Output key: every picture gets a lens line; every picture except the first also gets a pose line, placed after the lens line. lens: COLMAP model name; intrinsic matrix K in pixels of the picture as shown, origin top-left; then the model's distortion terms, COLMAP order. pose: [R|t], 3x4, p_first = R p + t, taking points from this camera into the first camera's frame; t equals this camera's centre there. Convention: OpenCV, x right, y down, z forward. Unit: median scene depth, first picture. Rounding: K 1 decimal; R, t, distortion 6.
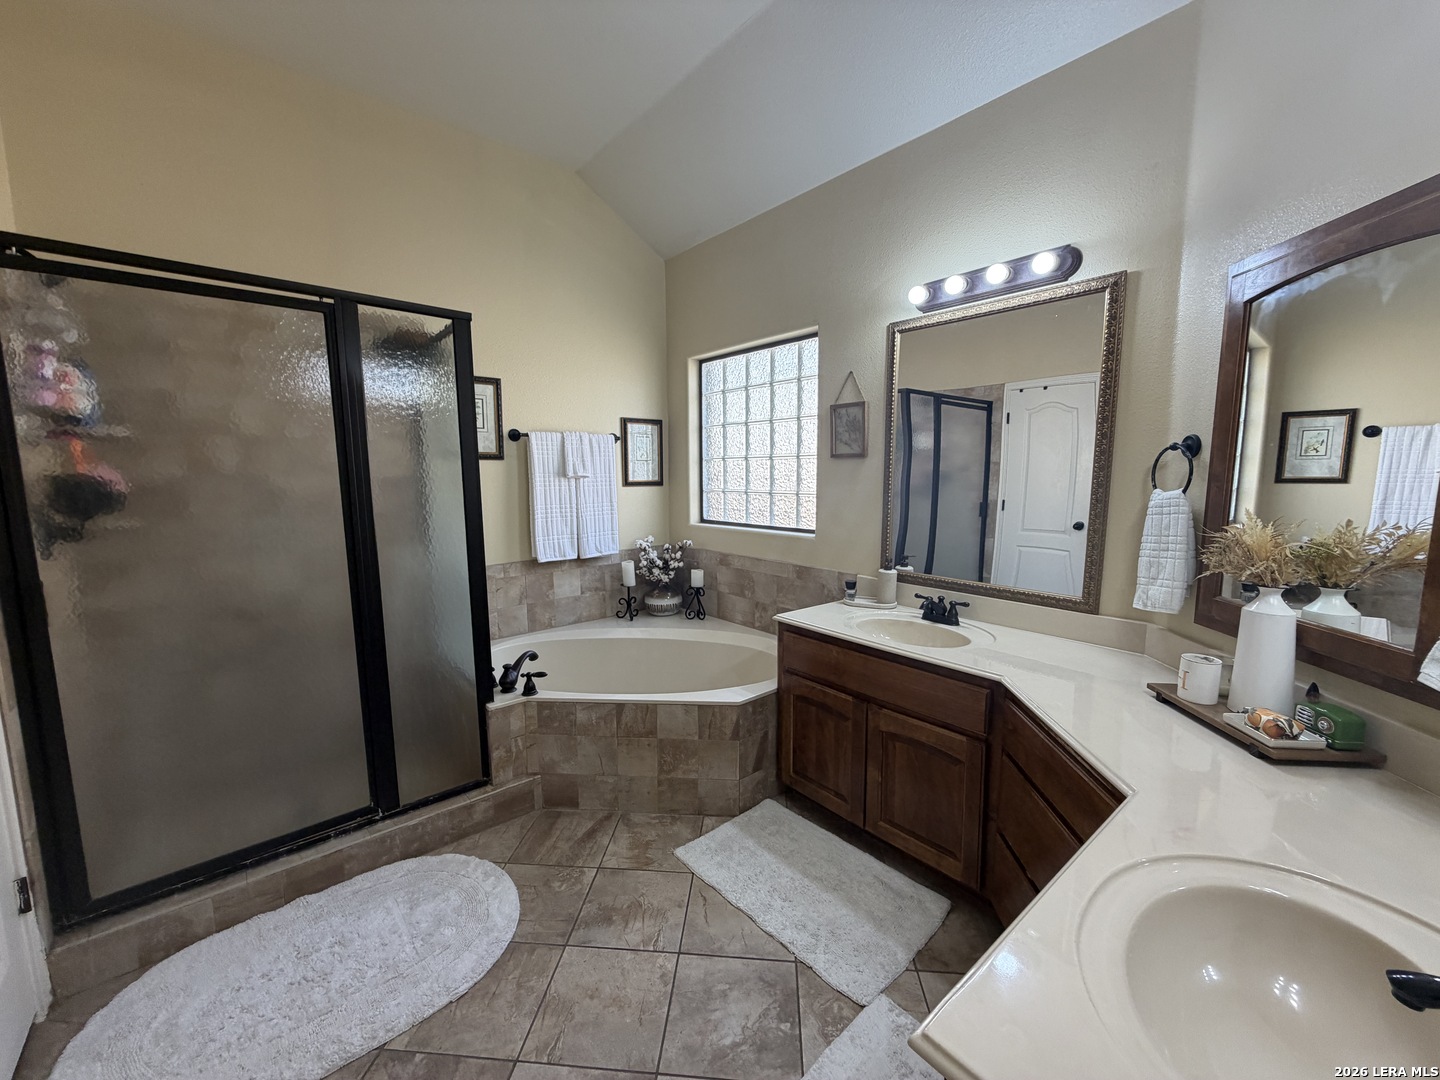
lens RADIAL K [[576.6, 0, 720.0], [0, 576.6, 540.0], [0, 0, 1]] dist [-0.000060, 0.000134]
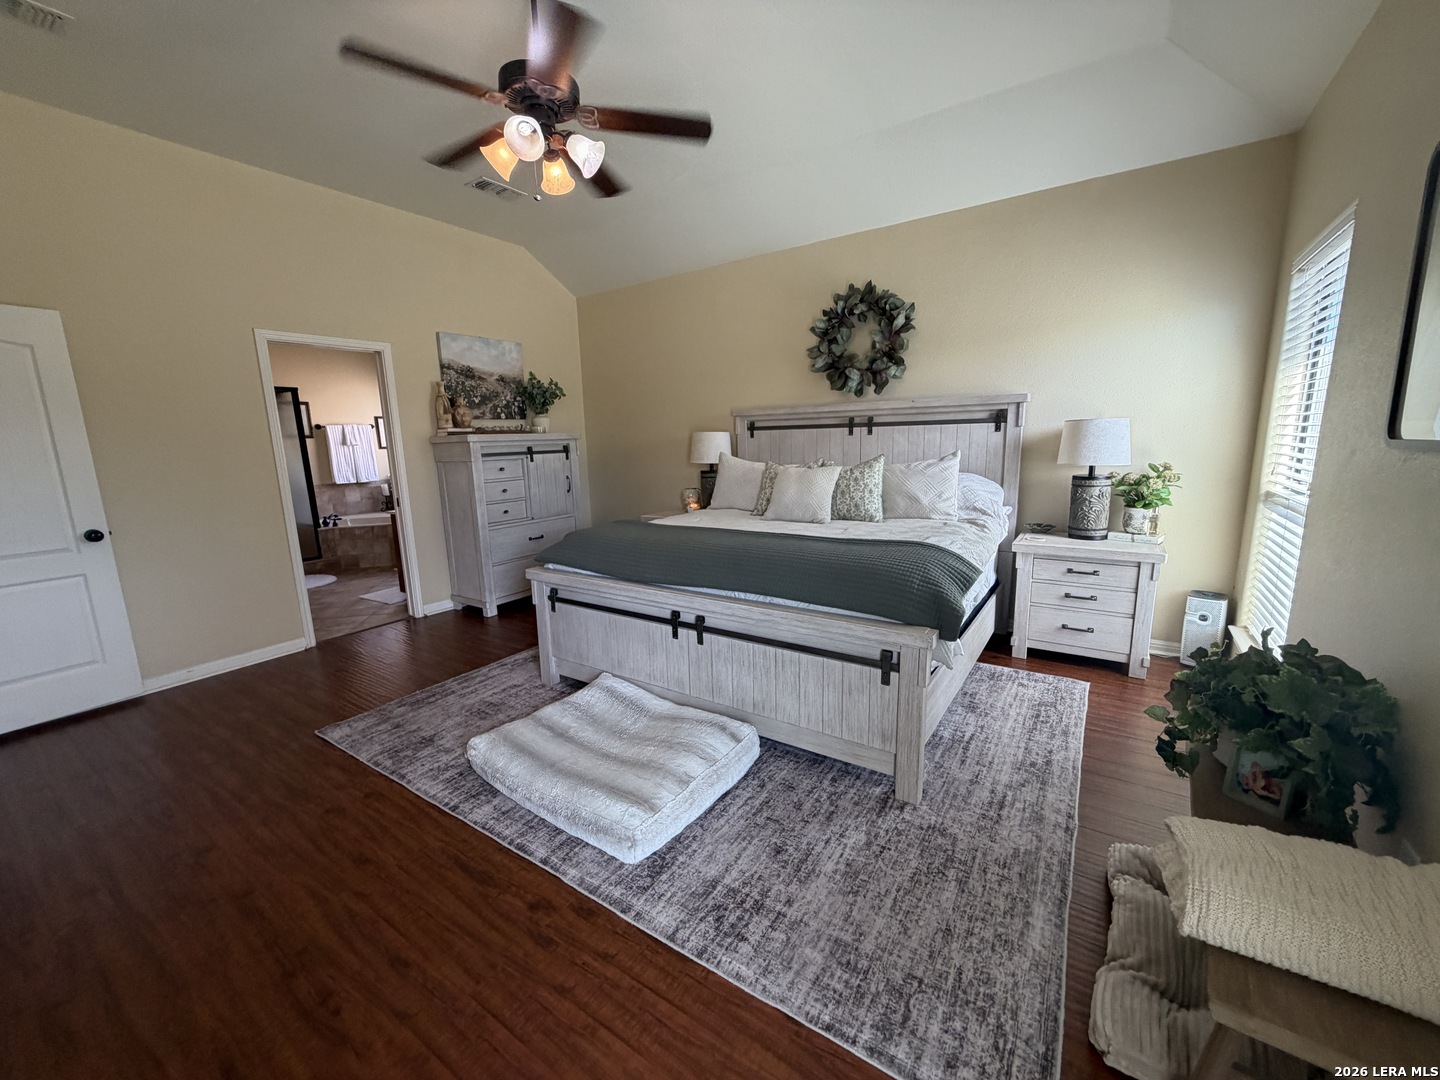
lens RADIAL K [[576.6, 0, 720.0], [0, 576.6, 540.0], [0, 0, 1]] dist [-0.000060, 0.000134]
pose [[0.964177, -0.073048, 0.255002, 0.564900], [0.060559, 0.996564, 0.056500, 0.232241], [-0.258253, -0.039034, 0.965288, -1.639237]]
